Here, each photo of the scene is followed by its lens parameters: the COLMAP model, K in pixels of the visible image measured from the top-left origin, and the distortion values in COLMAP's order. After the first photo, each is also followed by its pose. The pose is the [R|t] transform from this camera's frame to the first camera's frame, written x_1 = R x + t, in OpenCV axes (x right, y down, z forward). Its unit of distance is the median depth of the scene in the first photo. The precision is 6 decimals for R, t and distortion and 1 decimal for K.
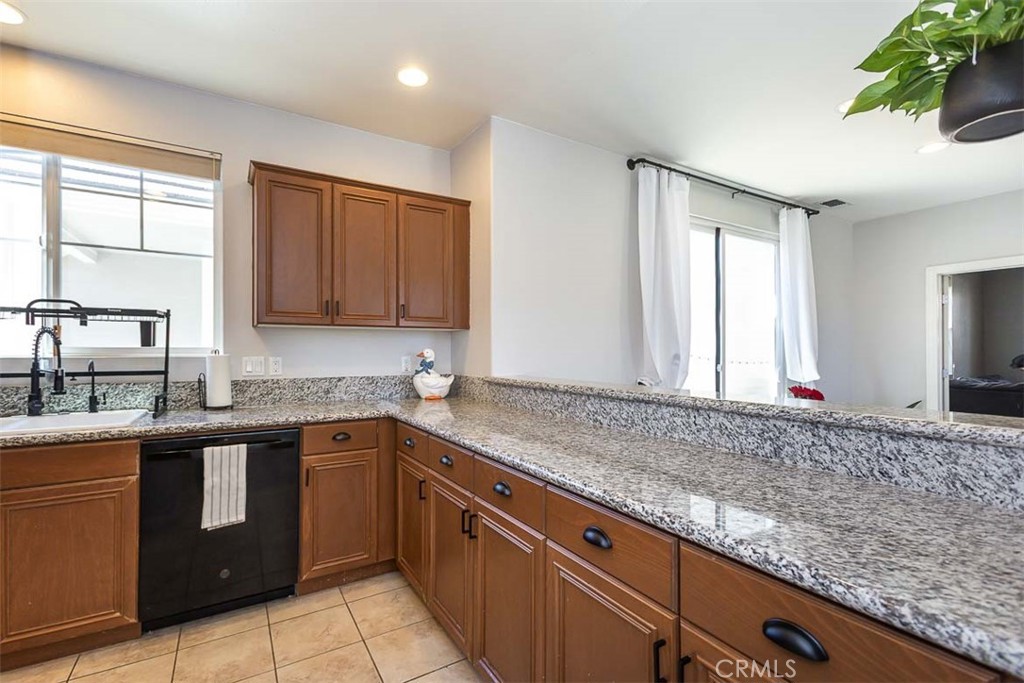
lens RADIAL K [[471.7, 0, 510.4], [0, 471.7, 350.7], [0, 0, 1]] dist [-0.002139, 0.005331]
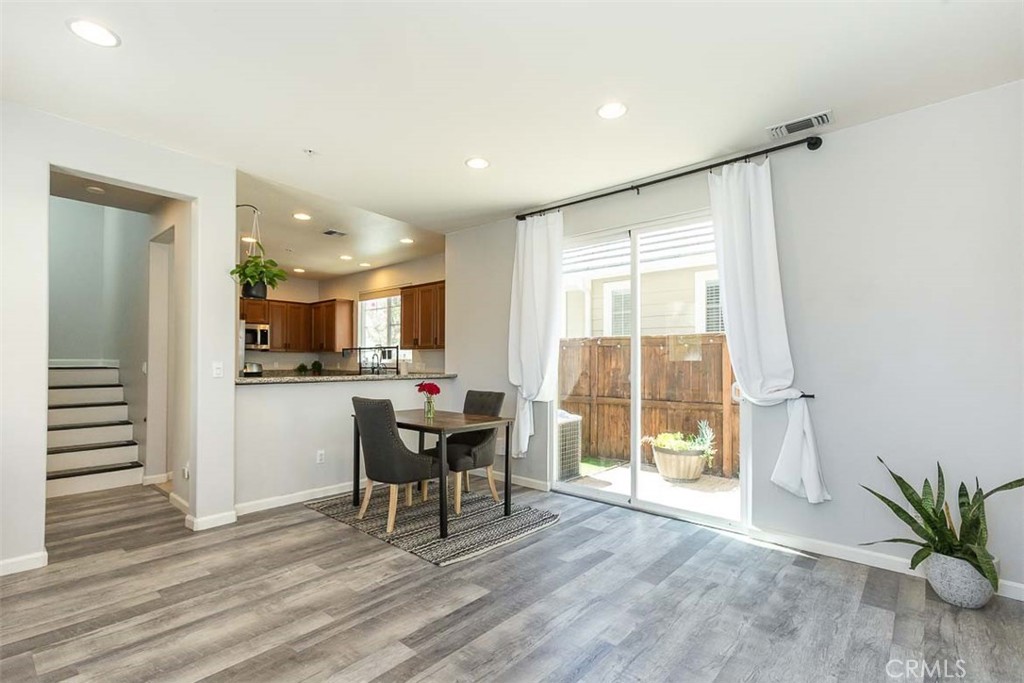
lens RADIAL K [[471.7, 0, 515.8], [0, 471.7, 345.3], [0, 0, 1]] dist [-0.002139, 0.005331]
pose [[0.310021, -0.032706, -0.950167, 1.754317], [0.006808, 0.999459, -0.032182, 0.005035], [0.950705, 0.003508, 0.310076, 0.663679]]
